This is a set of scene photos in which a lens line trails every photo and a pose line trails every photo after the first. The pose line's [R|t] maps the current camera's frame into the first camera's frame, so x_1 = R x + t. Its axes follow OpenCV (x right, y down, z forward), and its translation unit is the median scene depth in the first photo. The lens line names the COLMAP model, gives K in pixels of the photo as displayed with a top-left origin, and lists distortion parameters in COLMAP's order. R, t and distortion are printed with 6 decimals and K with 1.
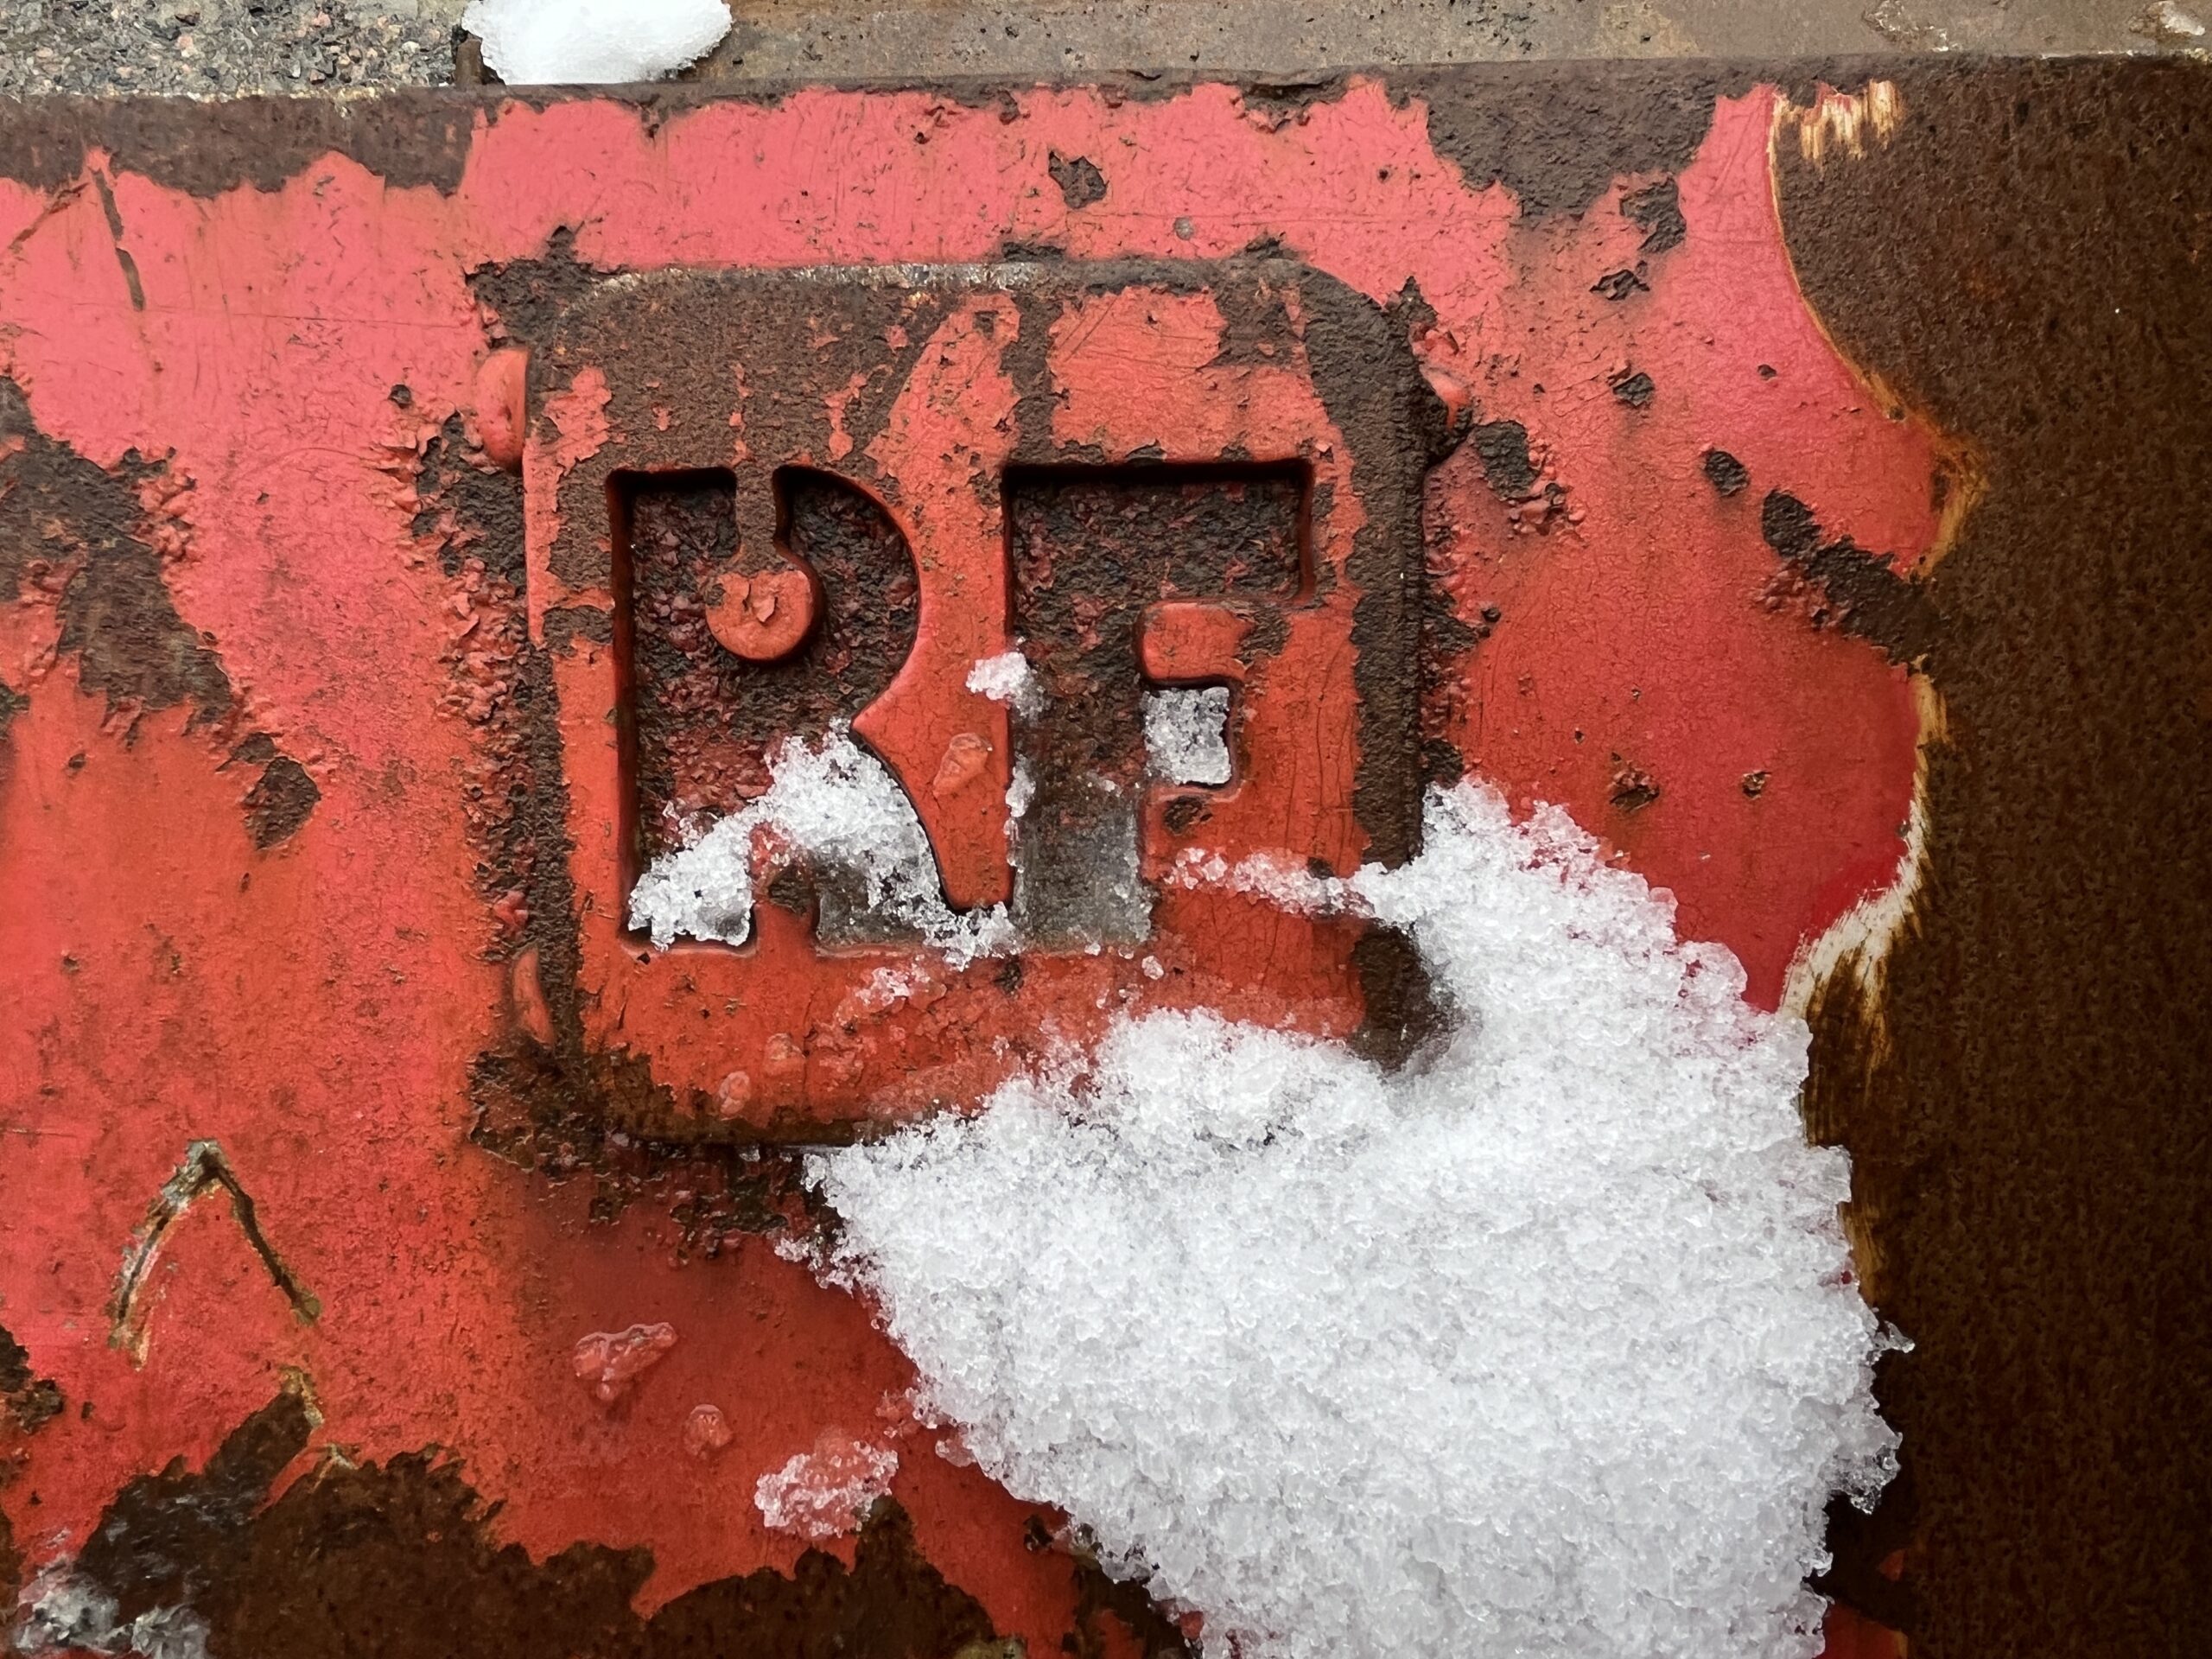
lens RADIAL K [[1574.1, 0, 1103.0], [0, 1574.1, 826.0], [0, 0, 1]] dist [0.005671, -0.013179]
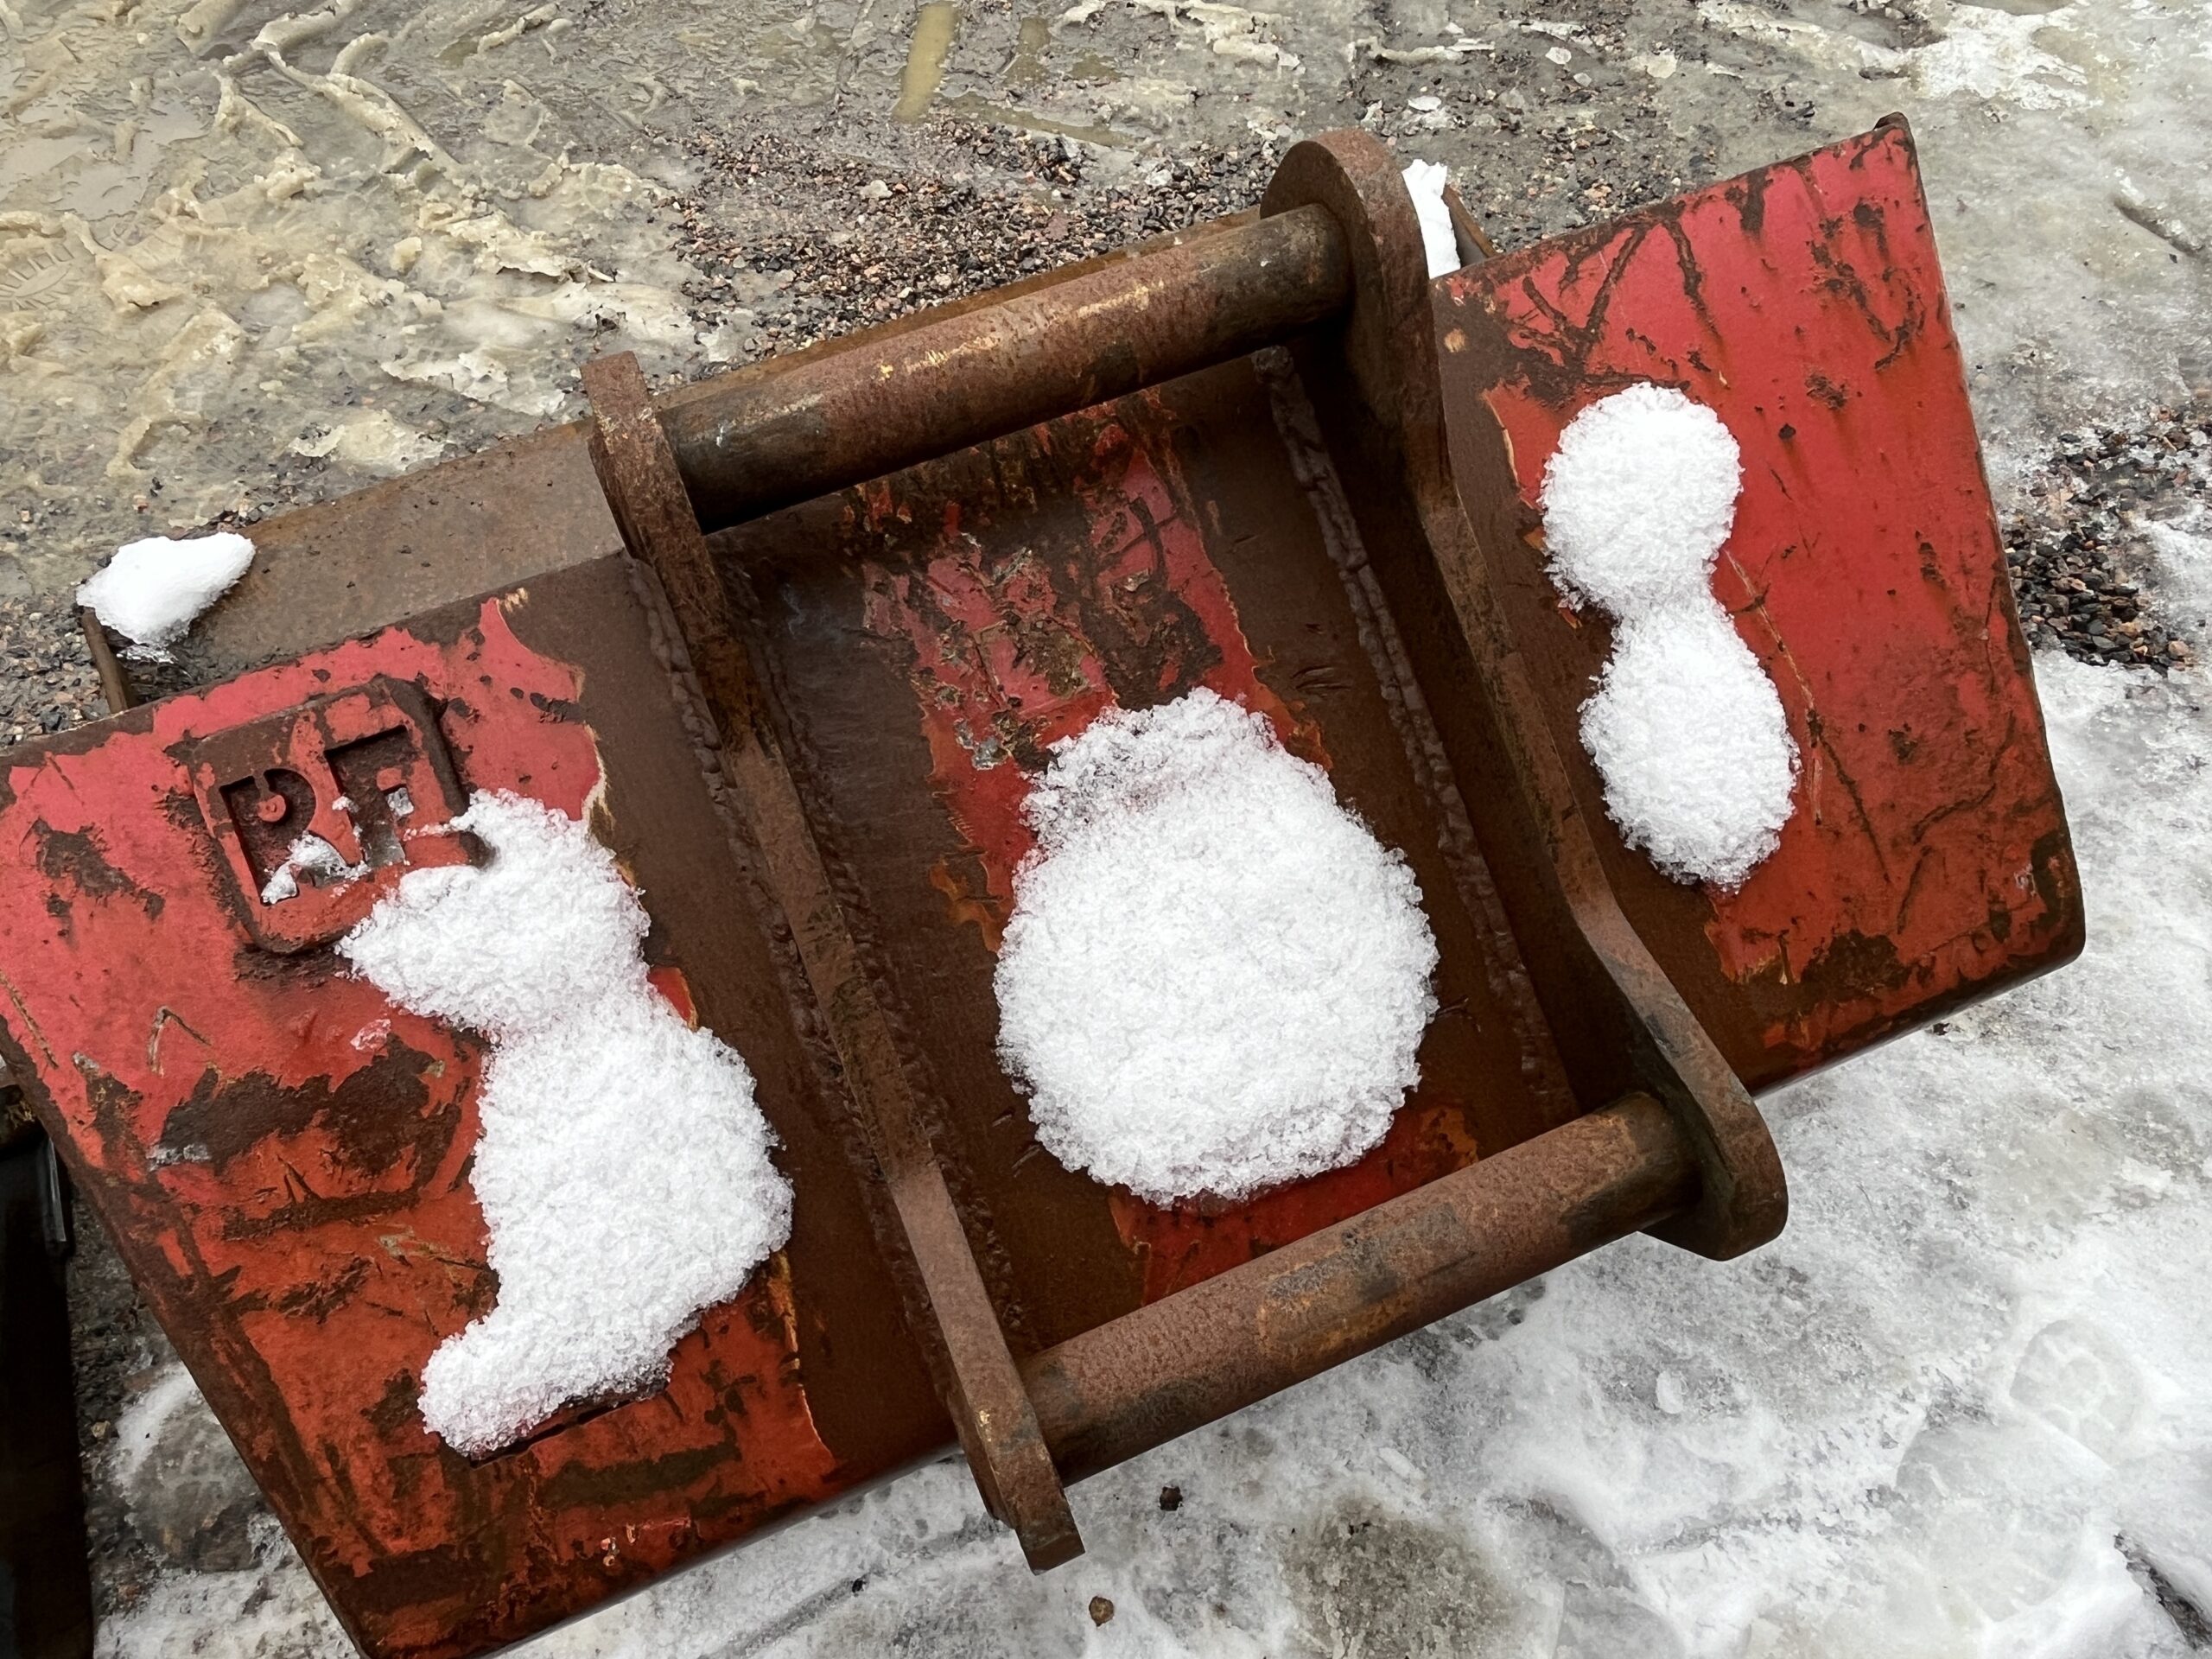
lens RADIAL K [[1574.1, 0, 1109.8], [0, 1574.1, 831.0], [0, 0, 1]] dist [0.005671, -0.013179]
pose [[0.926650, -0.333615, 0.173265, 0.954250], [0.347922, 0.935654, -0.059179, 0.819575], [-0.142373, 0.115121, 0.983096, -2.935397]]
